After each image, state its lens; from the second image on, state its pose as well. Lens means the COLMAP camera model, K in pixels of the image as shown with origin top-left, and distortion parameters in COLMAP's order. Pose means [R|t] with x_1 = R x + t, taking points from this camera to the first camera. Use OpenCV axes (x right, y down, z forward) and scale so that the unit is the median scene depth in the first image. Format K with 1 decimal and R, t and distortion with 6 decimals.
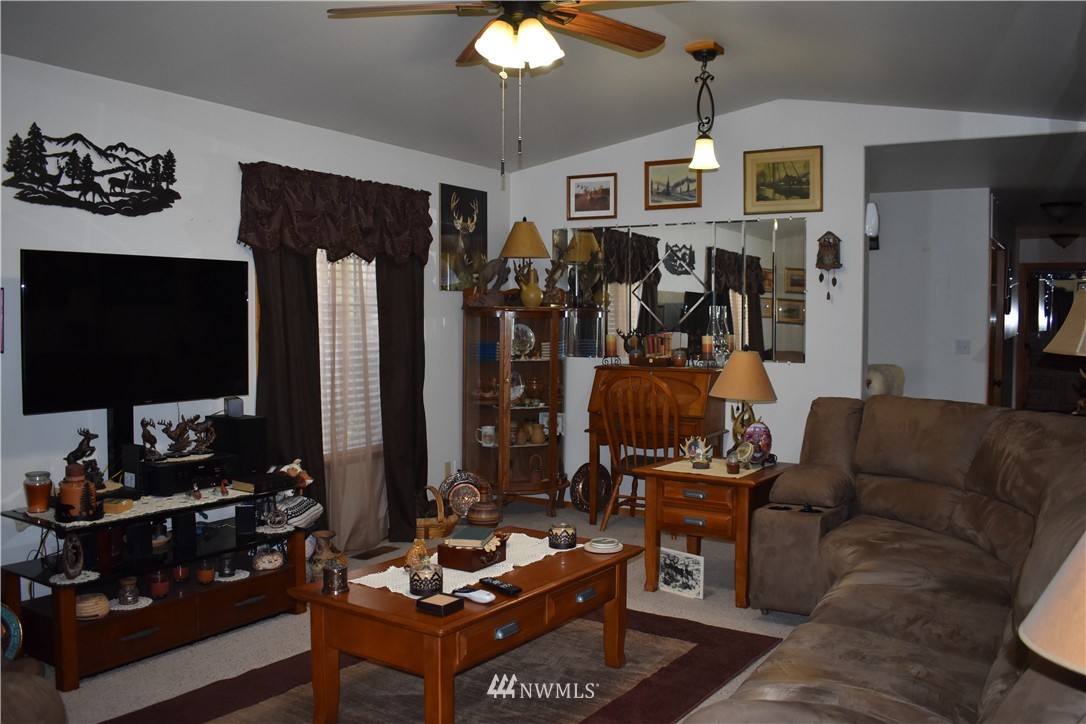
lens RADIAL K [[1016.7, 0, 550.1], [0, 1016.7, 361.1], [0, 0, 1]] dist [-0.053853, 0.000000]
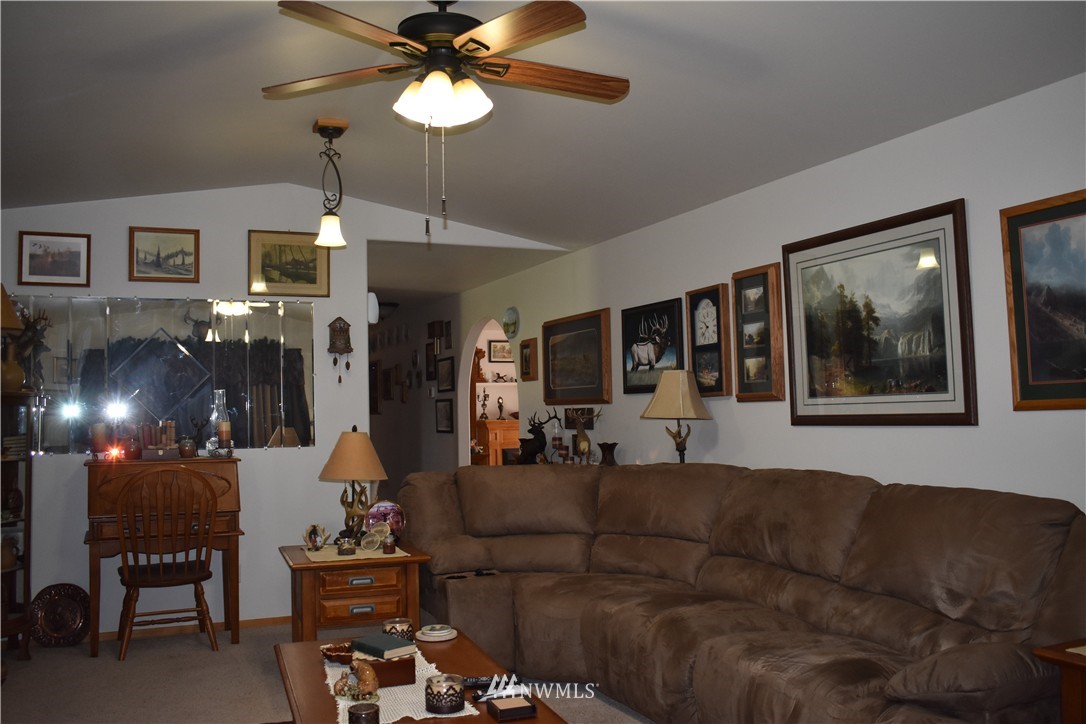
lens RADIAL K [[1016.7, 0, 546.9], [0, 1016.7, 358.5], [0, 0, 1]] dist [-0.053853, 0.000000]
pose [[0.571590, 0.028114, 0.820058, -0.439655], [0.057248, 0.995611, -0.074035, 0.002728], [-0.818540, 0.089264, 0.567472, 0.235395]]
